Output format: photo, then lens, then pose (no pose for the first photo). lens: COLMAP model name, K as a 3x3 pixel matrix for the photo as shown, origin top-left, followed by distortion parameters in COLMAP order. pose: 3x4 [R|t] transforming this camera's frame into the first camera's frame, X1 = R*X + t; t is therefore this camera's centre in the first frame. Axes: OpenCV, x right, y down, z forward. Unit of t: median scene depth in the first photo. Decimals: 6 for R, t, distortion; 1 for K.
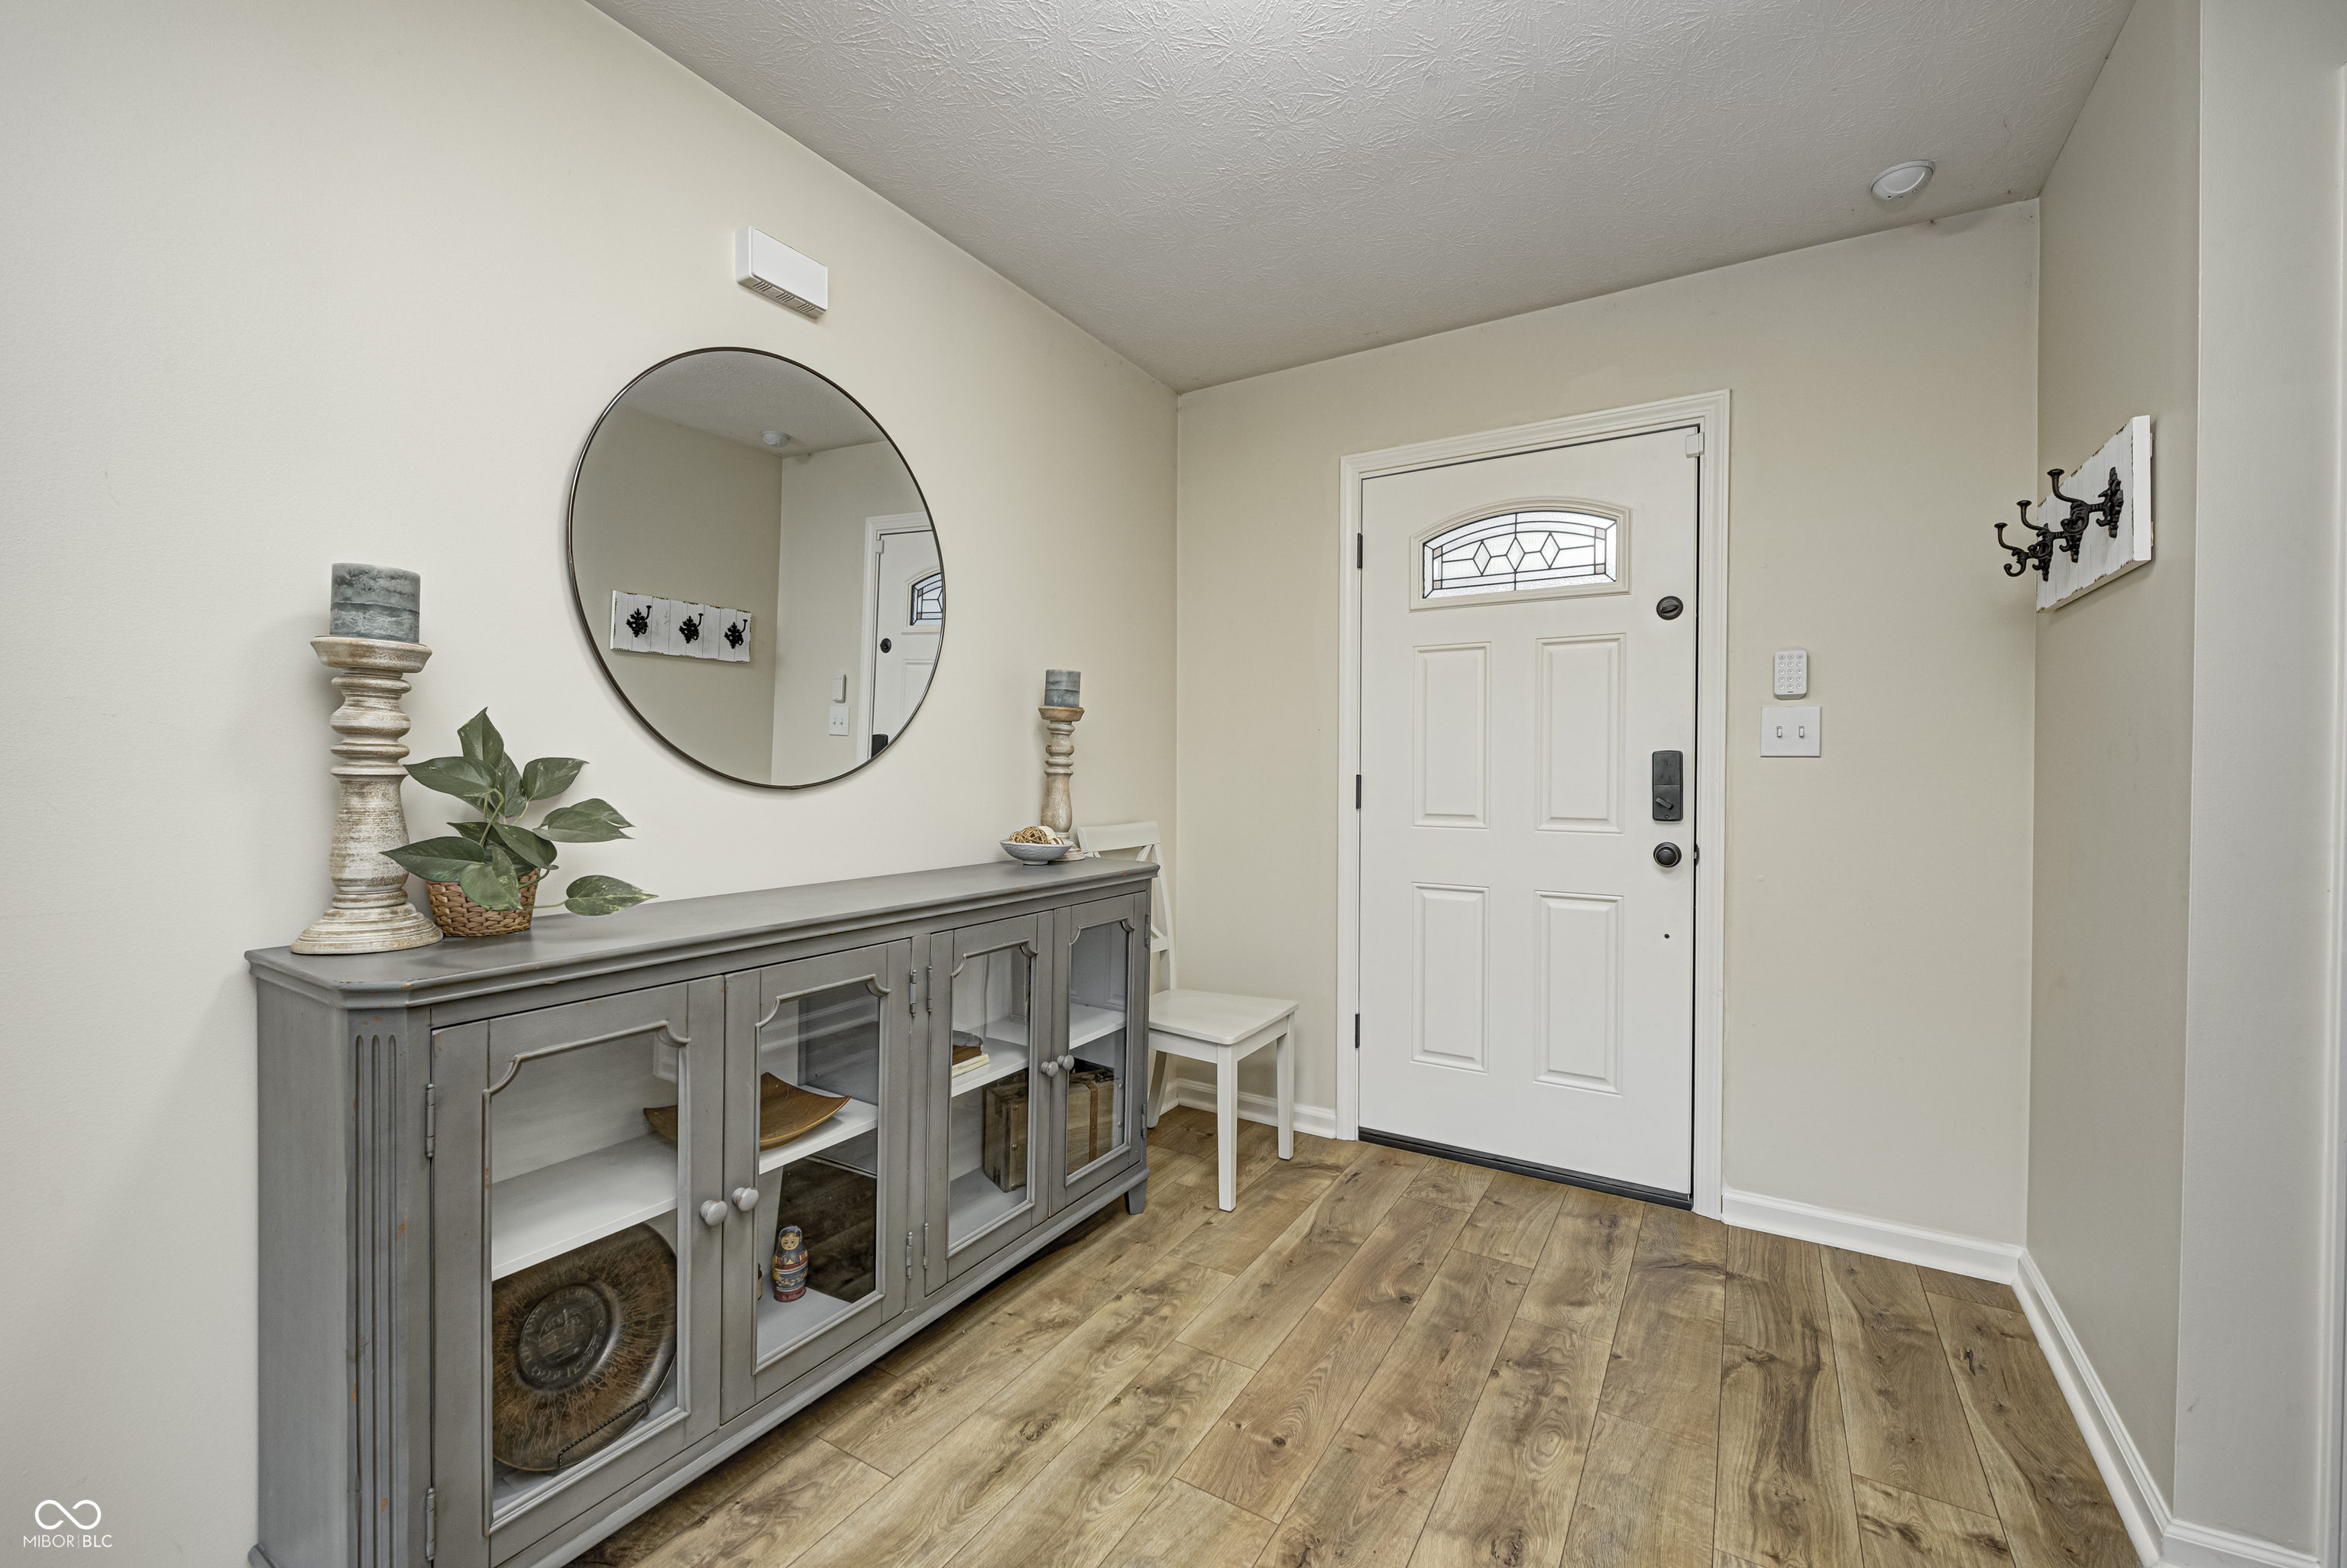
lens RADIAL K [[960.2, 0, 1168.2], [0, 960.2, 776.4], [0, 0, 1]] dist [0.000120, -0.000011]
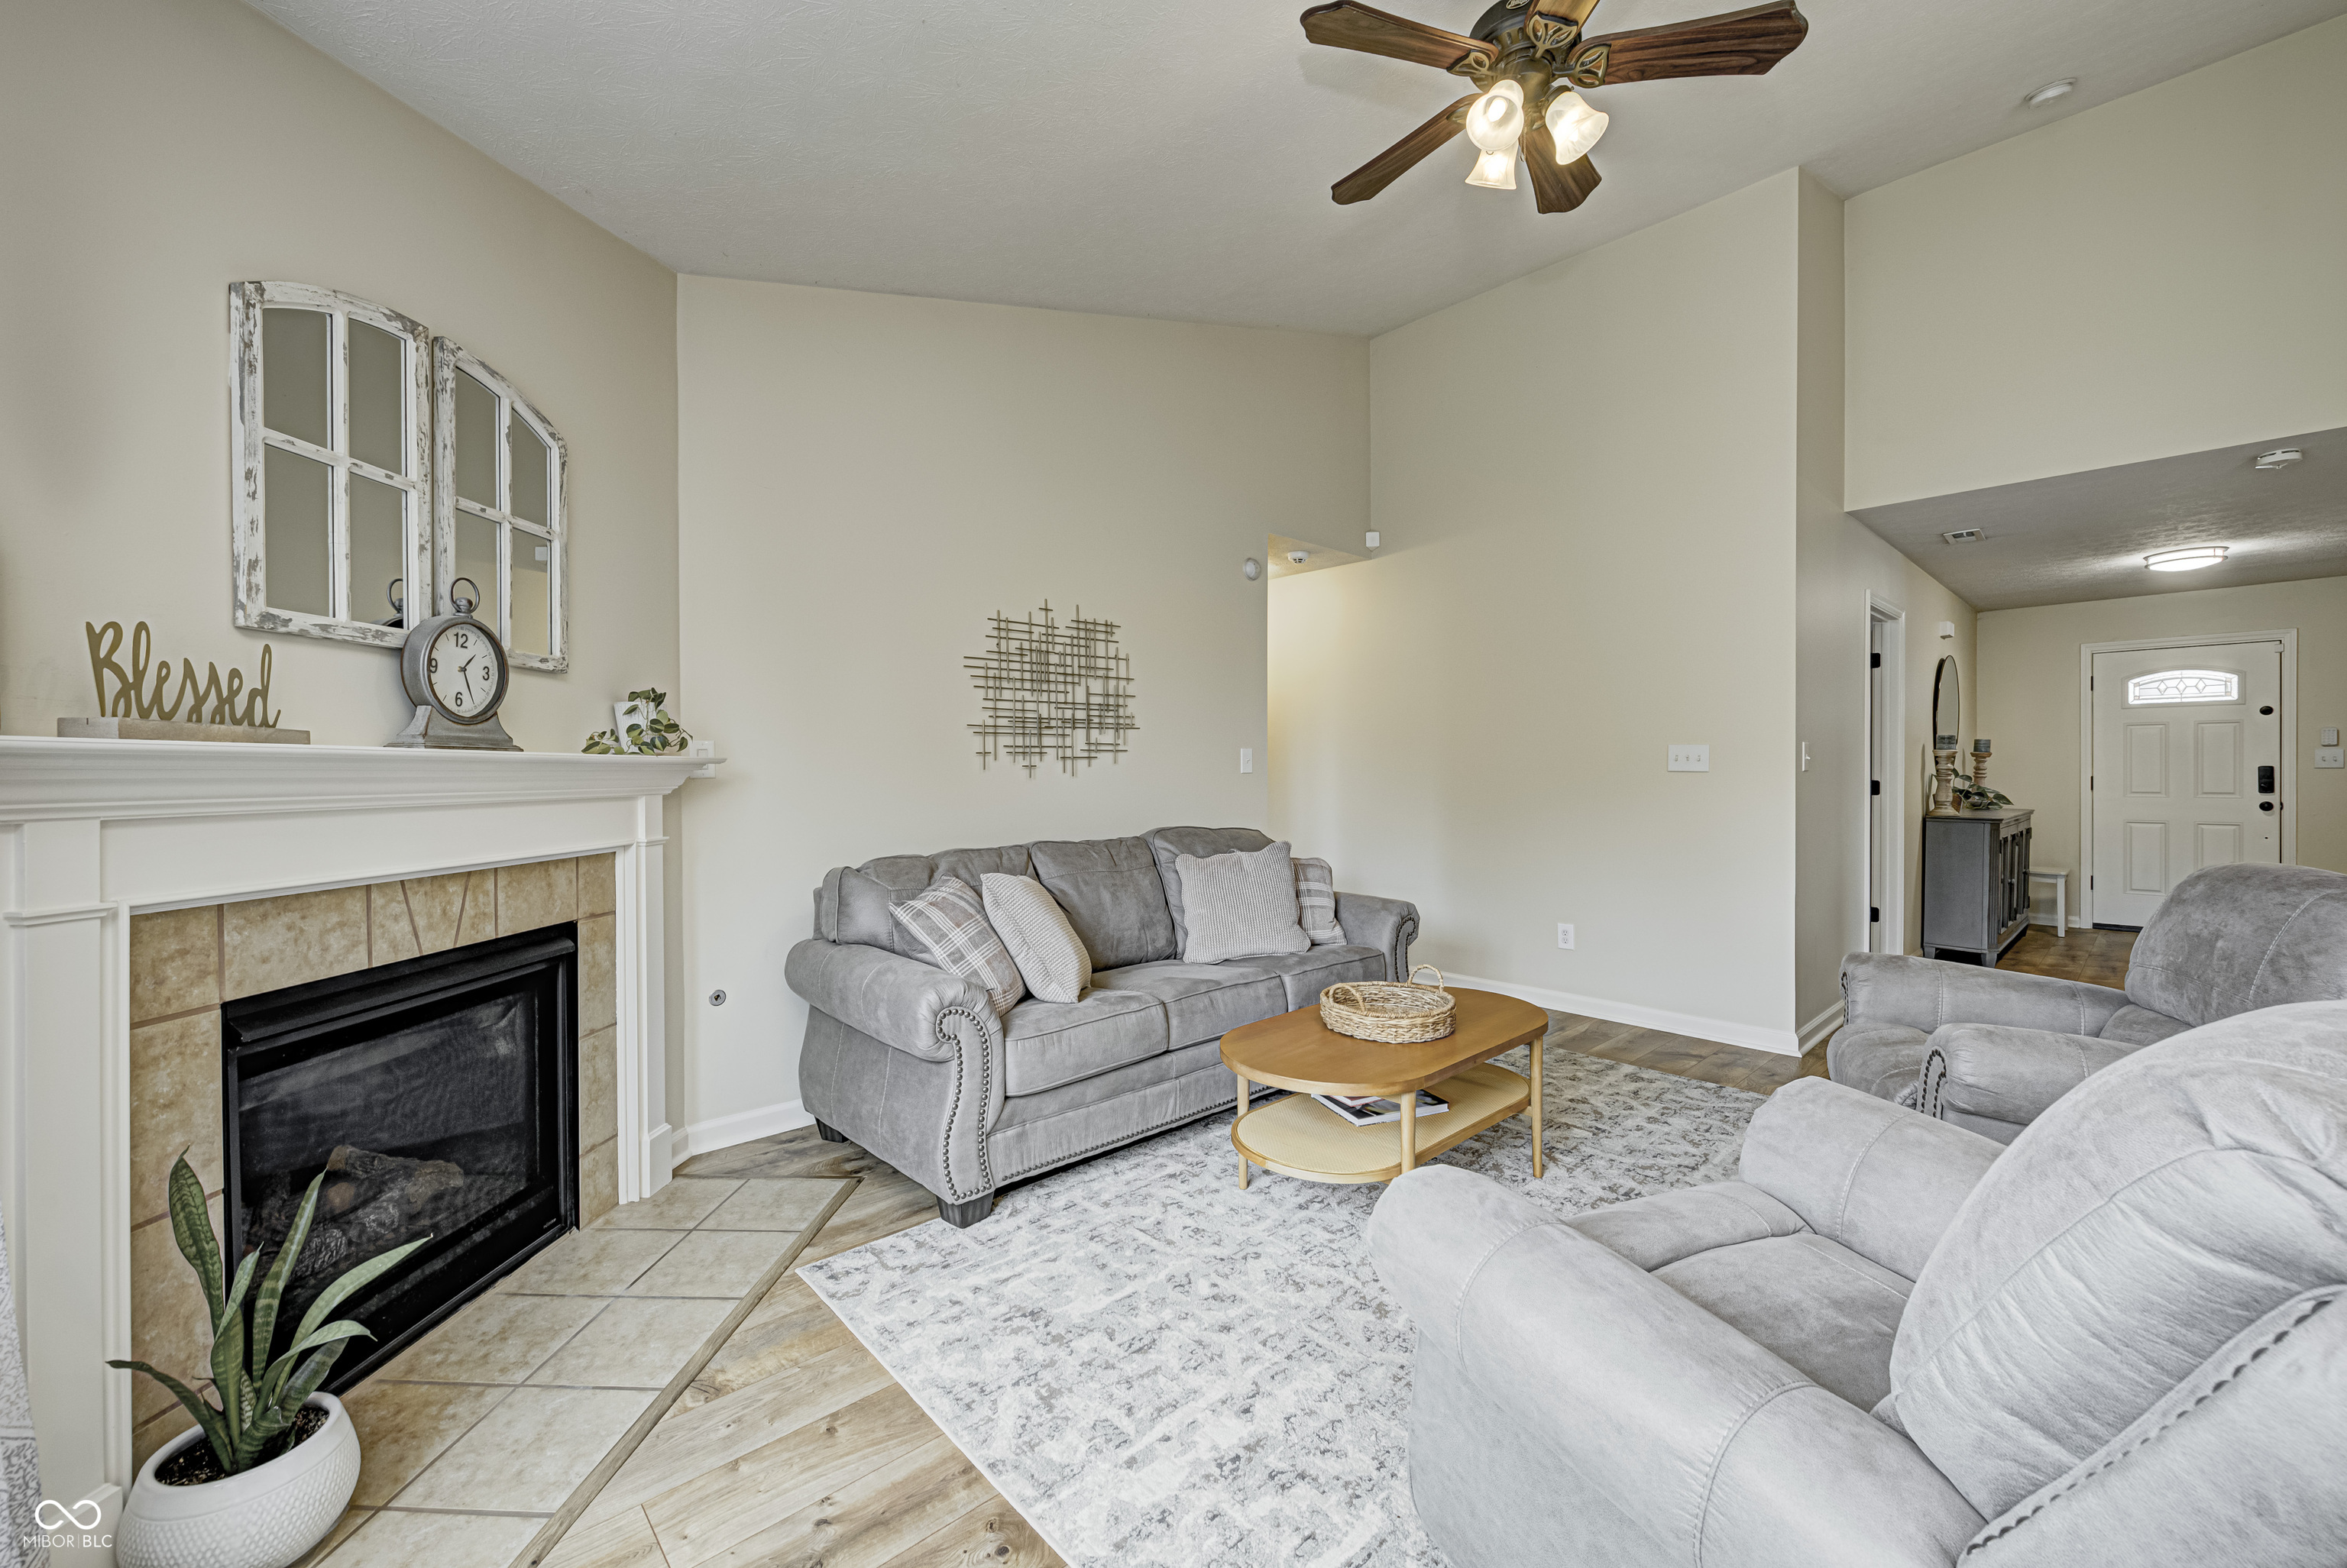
lens RADIAL K [[933.1, 0, 1177.5], [0, 933.1, 776.0], [0, 0, 1]] dist [0.002432, -0.000070]
pose [[0.977919, -0.013866, -0.208525, -1.806810], [0.013237, 0.999903, -0.004414, -0.026793], [0.208566, 0.001556, 0.978007, -2.058619]]
